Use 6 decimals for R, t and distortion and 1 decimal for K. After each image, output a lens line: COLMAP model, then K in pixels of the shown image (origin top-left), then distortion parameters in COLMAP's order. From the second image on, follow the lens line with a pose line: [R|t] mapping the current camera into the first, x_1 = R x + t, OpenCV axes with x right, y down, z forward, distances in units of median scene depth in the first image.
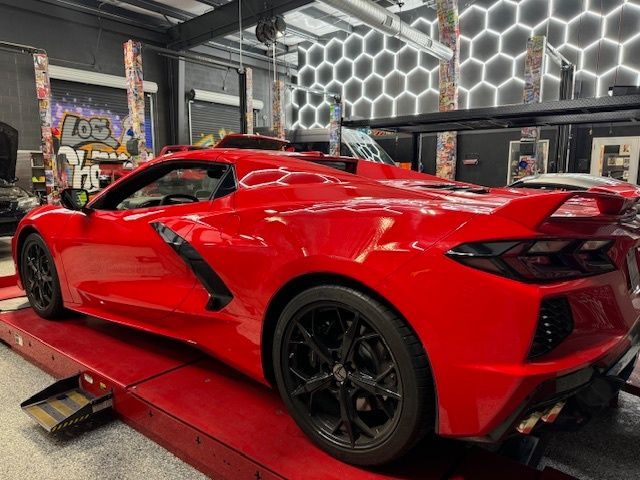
lens RADIAL K [[457.2, 0, 318.0], [0, 457.2, 240.9], [0, 0, 1]] dist [0.049317, -0.053674]
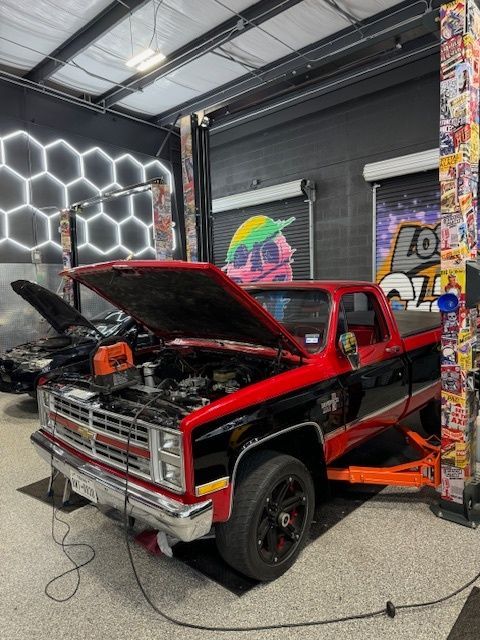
lens RADIAL K [[457.2, 0, 237.6], [0, 457.2, 316.9], [0, 0, 1]] dist [0.049317, -0.053674]
pose [[-0.050307, 0.064427, -0.996654, 0.142778], [-0.110949, 0.991380, 0.069686, -0.159376], [0.992552, 0.114083, -0.042725, 0.789494]]
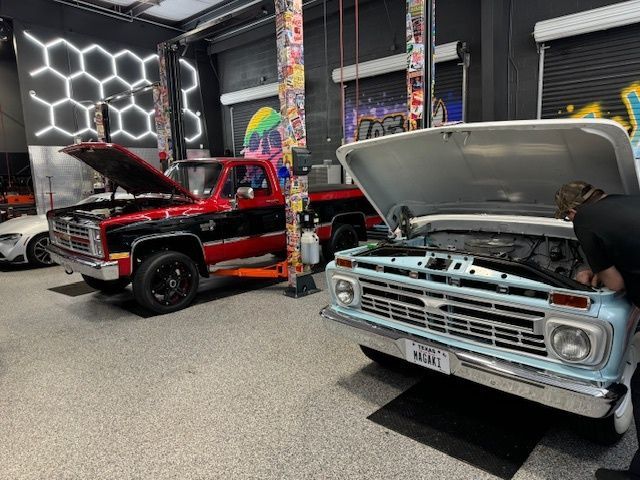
lens RADIAL K [[457.2, 0, 321.5], [0, 457.2, 245.2], [0, 0, 1]] dist [0.049317, -0.053674]
pose [[-0.051510, 0.155394, -0.986509, 0.337796], [-0.118486, 0.979892, 0.160538, -0.168502], [0.991619, 0.125157, -0.032062, 0.962392]]
